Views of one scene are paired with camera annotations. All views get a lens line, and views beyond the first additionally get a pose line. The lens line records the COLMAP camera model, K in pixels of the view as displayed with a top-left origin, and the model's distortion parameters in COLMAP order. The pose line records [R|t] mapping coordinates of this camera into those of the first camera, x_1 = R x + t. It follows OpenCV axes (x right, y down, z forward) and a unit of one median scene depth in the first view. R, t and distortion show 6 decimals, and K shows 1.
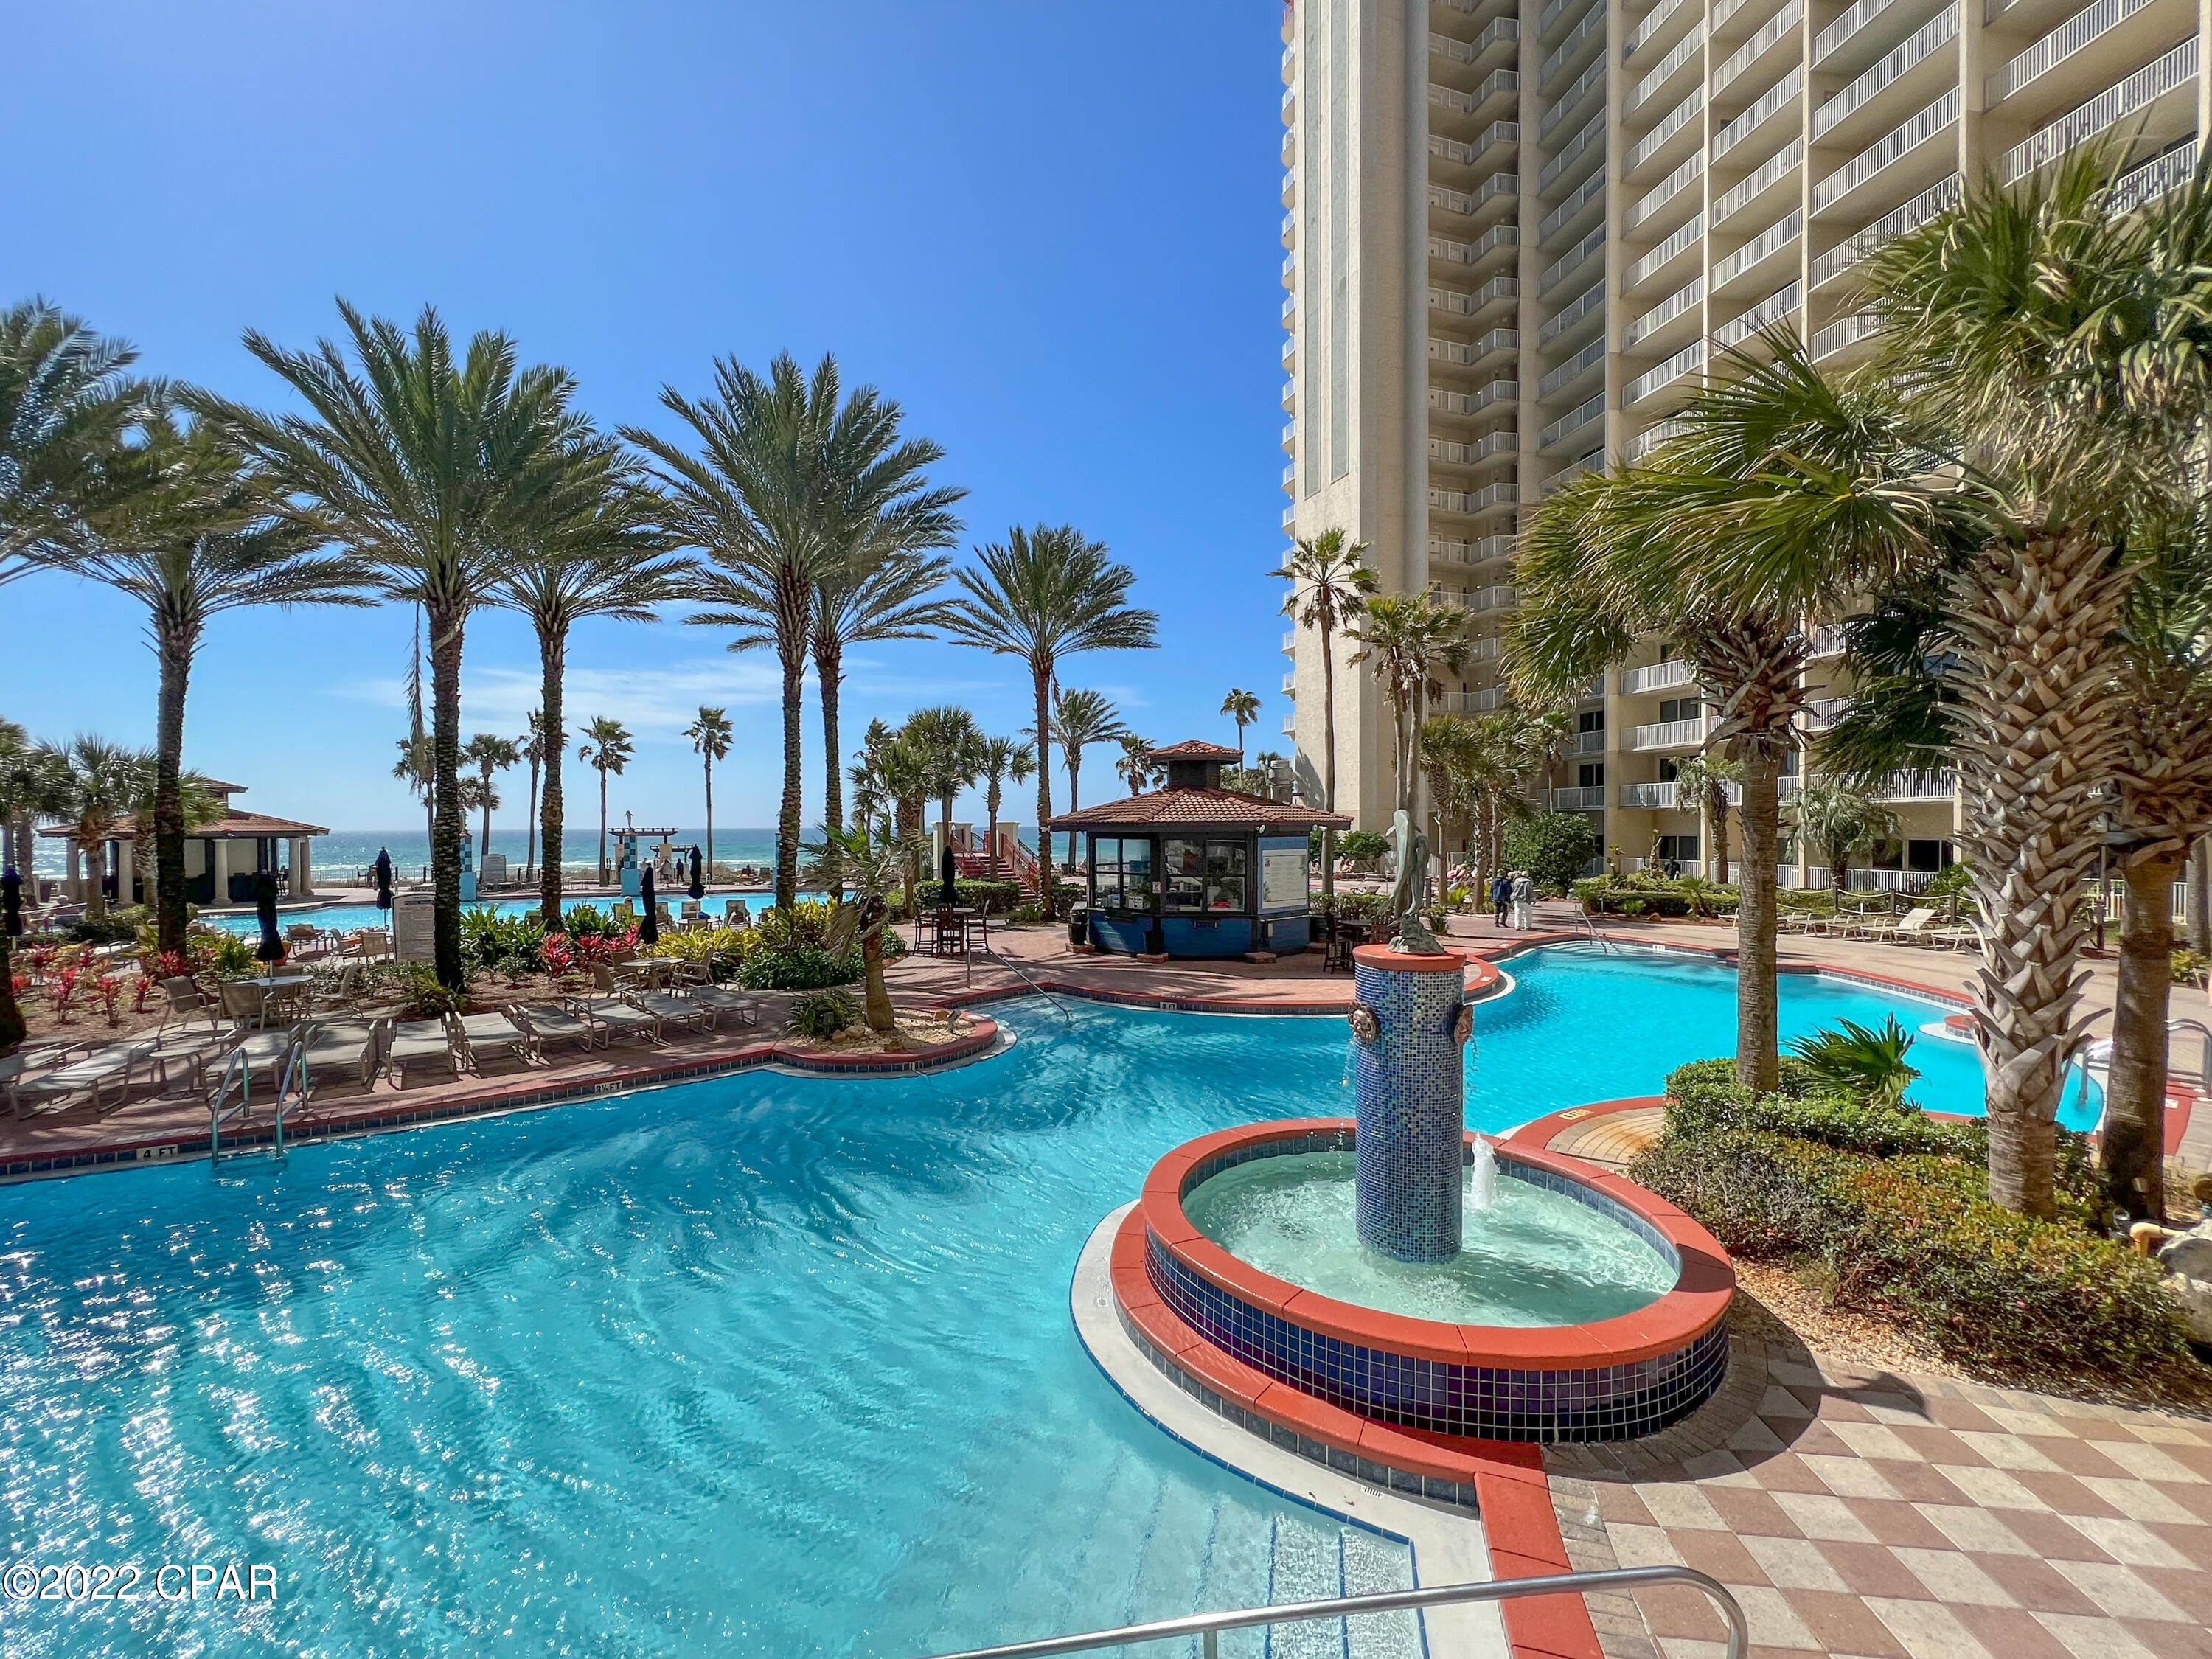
lens RADIAL K [[888.4, 0, 1077.0], [0, 888.4, 831.1], [0, 0, 1]] dist [-0.012096, -0.000275]
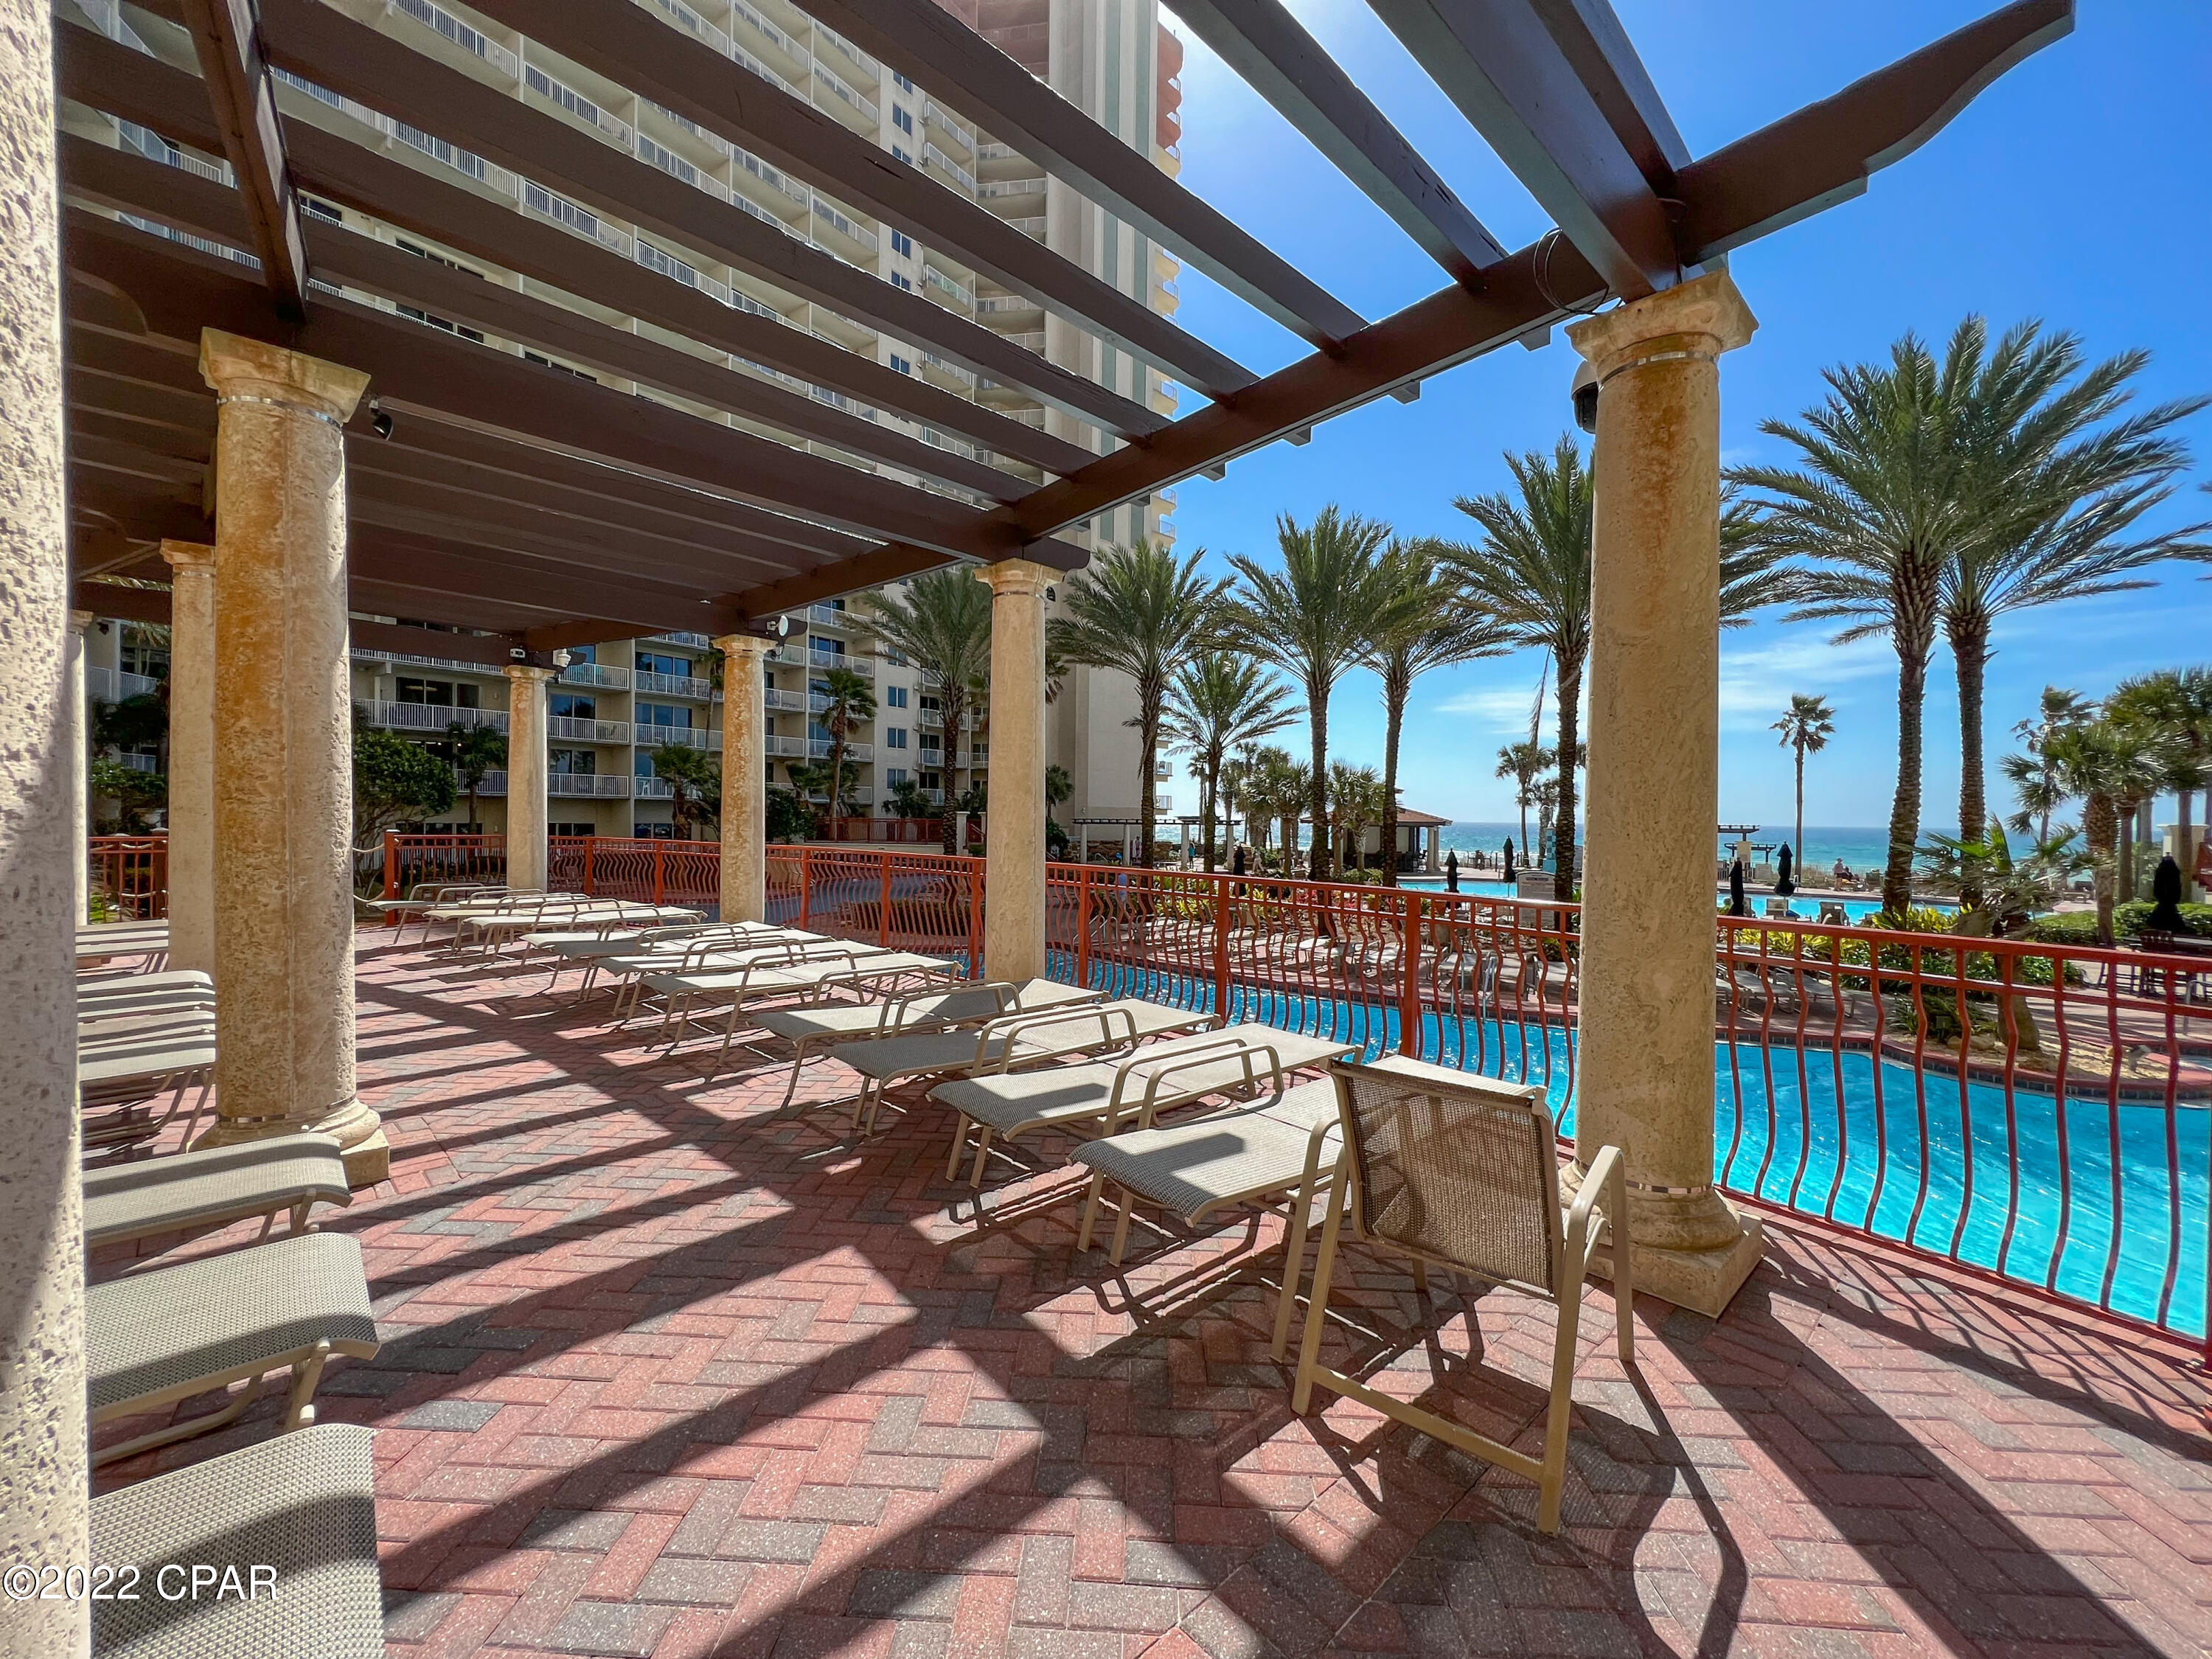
lens RADIAL K [[888.4, 0, 1077.0], [0, 888.4, 831.1], [0, 0, 1]] dist [-0.012096, -0.000275]
pose [[0.472384, 0.026748, -0.880987, 0.073112], [-0.021138, 0.999596, 0.019015, -0.000314], [0.881139, 0.009640, 0.472758, -0.187556]]
